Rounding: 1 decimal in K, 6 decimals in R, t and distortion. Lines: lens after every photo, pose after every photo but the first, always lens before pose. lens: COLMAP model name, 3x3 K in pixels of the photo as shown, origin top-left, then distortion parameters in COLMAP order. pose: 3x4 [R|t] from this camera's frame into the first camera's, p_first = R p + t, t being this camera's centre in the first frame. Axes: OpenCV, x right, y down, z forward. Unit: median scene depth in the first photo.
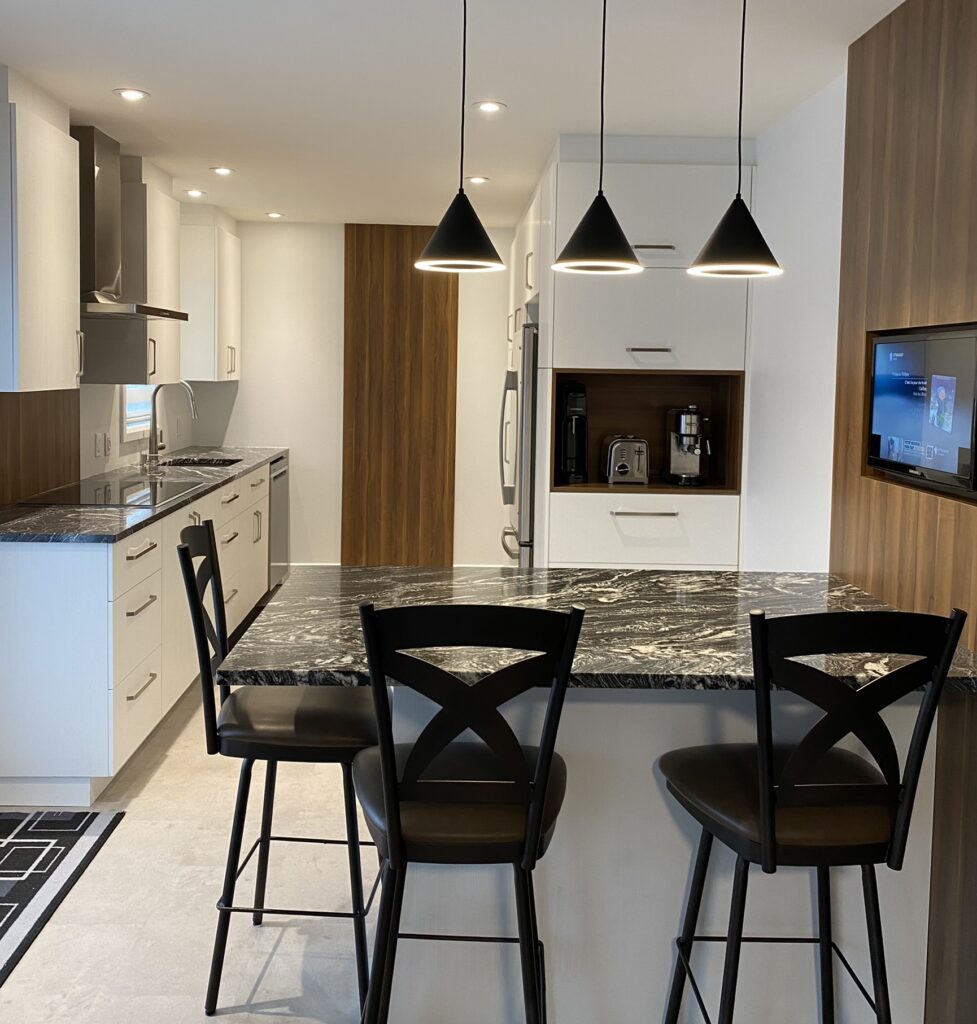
lens RADIAL K [[989.8, 0, 483.5], [0, 989.8, 436.3], [0, 0, 1]] dist [0.023725, 0.000000]
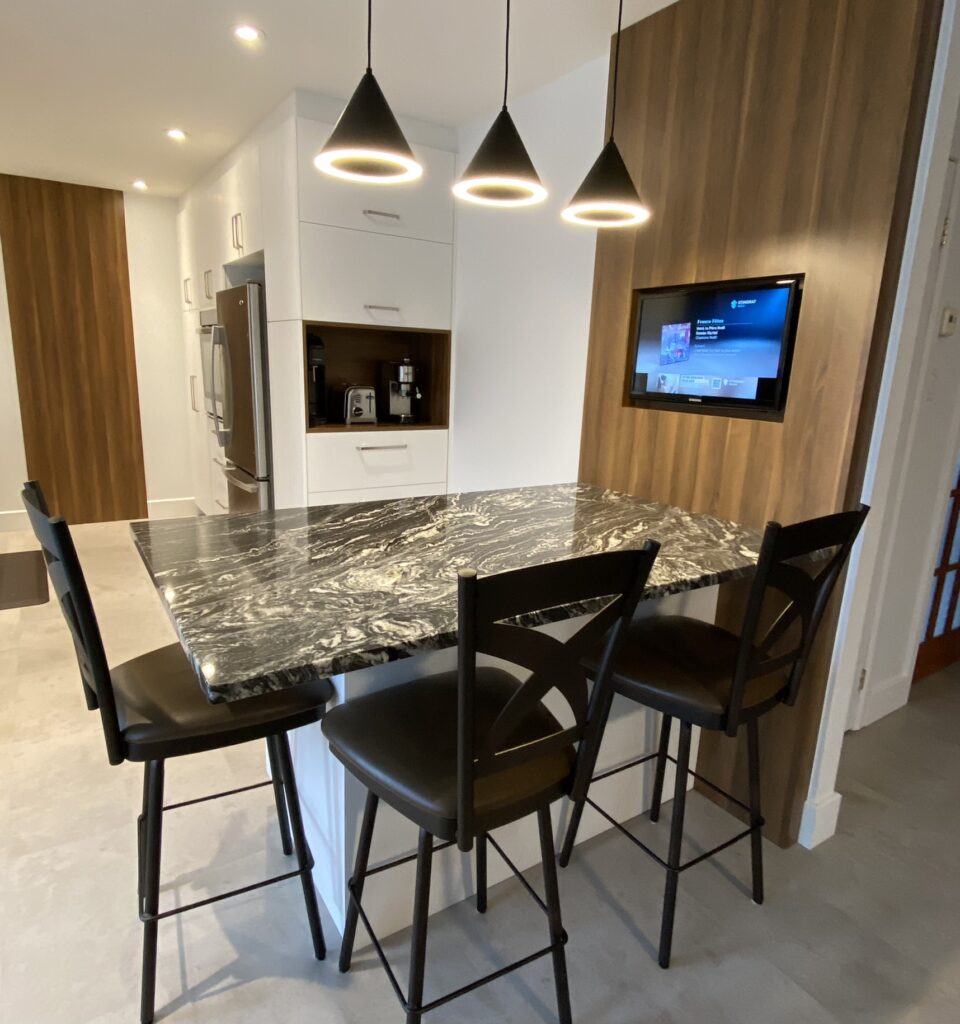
lens RADIAL K [[644.0, 0, 480.3], [0, 644.0, 517.9], [0, 0, 1]] dist [0.036354, -0.029368]
pose [[0.852918, -0.110280, 0.510264, -0.187621], [0.013025, 0.981624, 0.190381, 0.015995], [-0.521883, -0.155733, 0.838681, 0.297930]]
